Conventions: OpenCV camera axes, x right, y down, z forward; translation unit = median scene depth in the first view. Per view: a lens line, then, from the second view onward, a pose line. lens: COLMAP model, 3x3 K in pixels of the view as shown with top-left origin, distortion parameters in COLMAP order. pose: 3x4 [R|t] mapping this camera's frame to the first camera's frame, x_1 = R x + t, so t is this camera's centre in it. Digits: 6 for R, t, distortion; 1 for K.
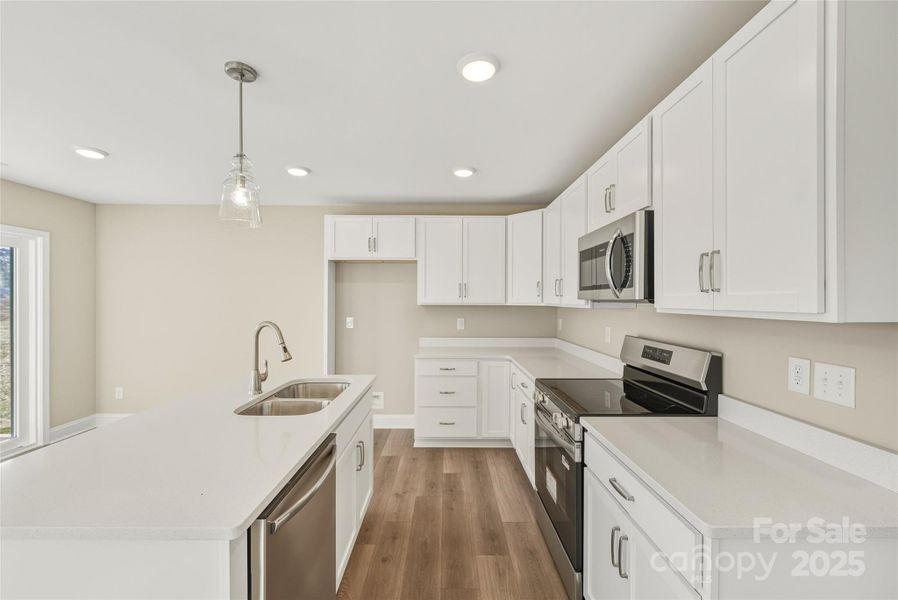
lens RADIAL K [[363.7, 0, 449.0], [0, 363.7, 300.0], [0, 0, 1]] dist [-0.004347, -0.000224]
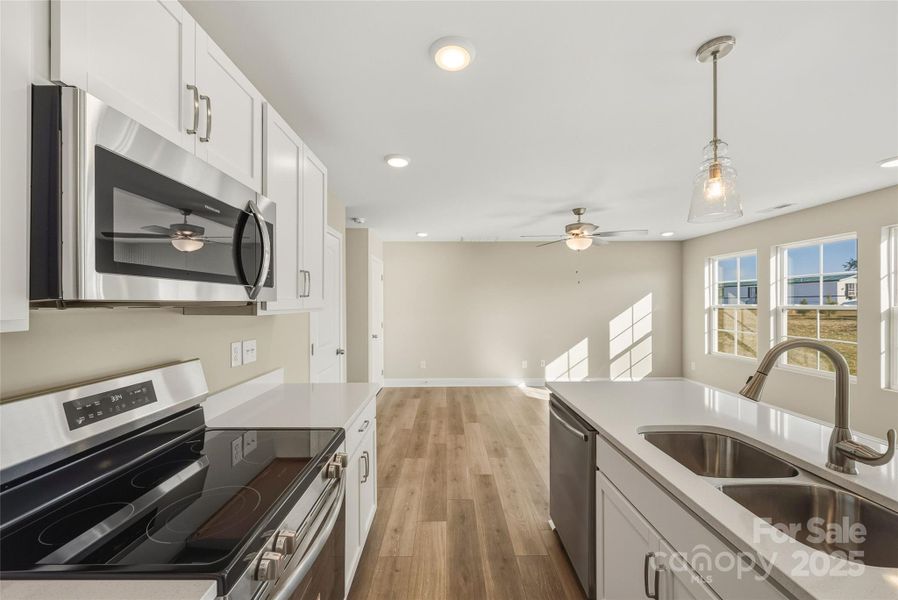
lens RADIAL K [[339.1, 0, 449.0], [0, 339.1, 300.0], [0, 0, 1]] dist [-0.007699, -0.000118]
pose [[-0.999888, 0.000360, 0.014941, 0.041394], [0.000291, 0.999989, -0.004653, 0.000503], [-0.014943, -0.004648, -0.999878, 0.926895]]
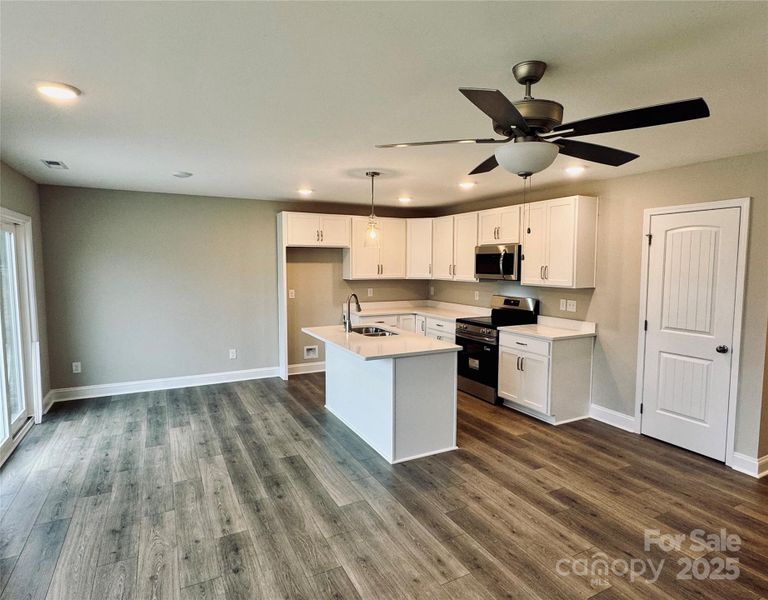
lens RADIAL K [[447.2, 0, 396.2], [0, 447.2, 299.4], [0, 0, 1]] dist [0.000583, 0.000702]
pose [[0.891642, -0.036585, 0.451261, -0.823322], [-0.000442, 0.996659, 0.081676, -0.060332], [-0.452741, -0.073025, 0.888647, -0.710522]]
